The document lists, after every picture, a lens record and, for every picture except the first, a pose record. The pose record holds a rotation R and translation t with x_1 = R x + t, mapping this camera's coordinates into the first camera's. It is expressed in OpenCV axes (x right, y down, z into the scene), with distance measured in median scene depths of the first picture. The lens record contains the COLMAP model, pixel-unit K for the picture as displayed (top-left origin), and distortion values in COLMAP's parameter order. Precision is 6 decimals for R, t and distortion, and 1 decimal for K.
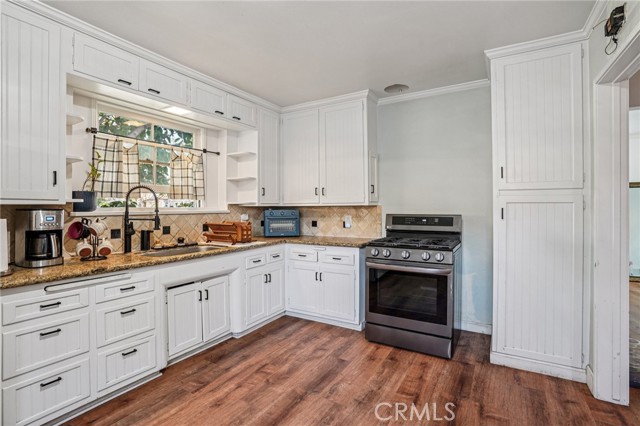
lens RADIAL K [[305.6, 0, 319.3], [0, 305.6, 208.4], [0, 0, 1]] dist [-0.046561, 0.012885]
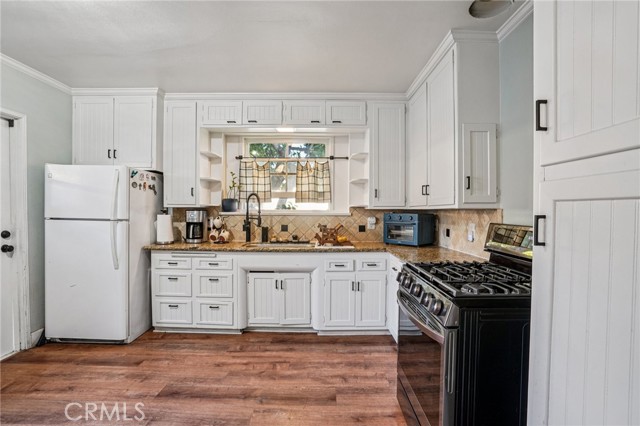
lens RADIAL K [[305.6, 0, 322.3], [0, 305.6, 216.8], [0, 0, 1]] dist [-0.046561, 0.012885]
pose [[0.513779, 0.025033, -0.857557, 0.660898], [-0.011189, 0.999685, 0.022478, -0.003931], [0.857850, -0.001953, 0.513897, 0.497066]]
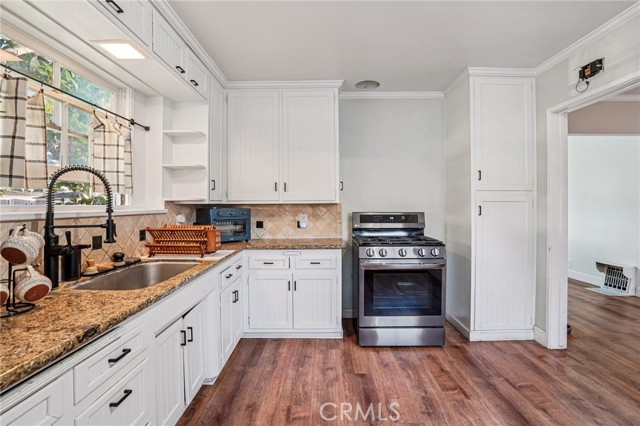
lens RADIAL K [[305.6, 0, 319.9], [0, 305.6, 207.5], [0, 0, 1]] dist [-0.046561, 0.012885]
pose [[0.861218, -0.002491, 0.508230, -0.433765], [0.002098, 0.999997, 0.001347, 0.001596], [-0.508231, -0.000094, 0.861221, 0.257215]]
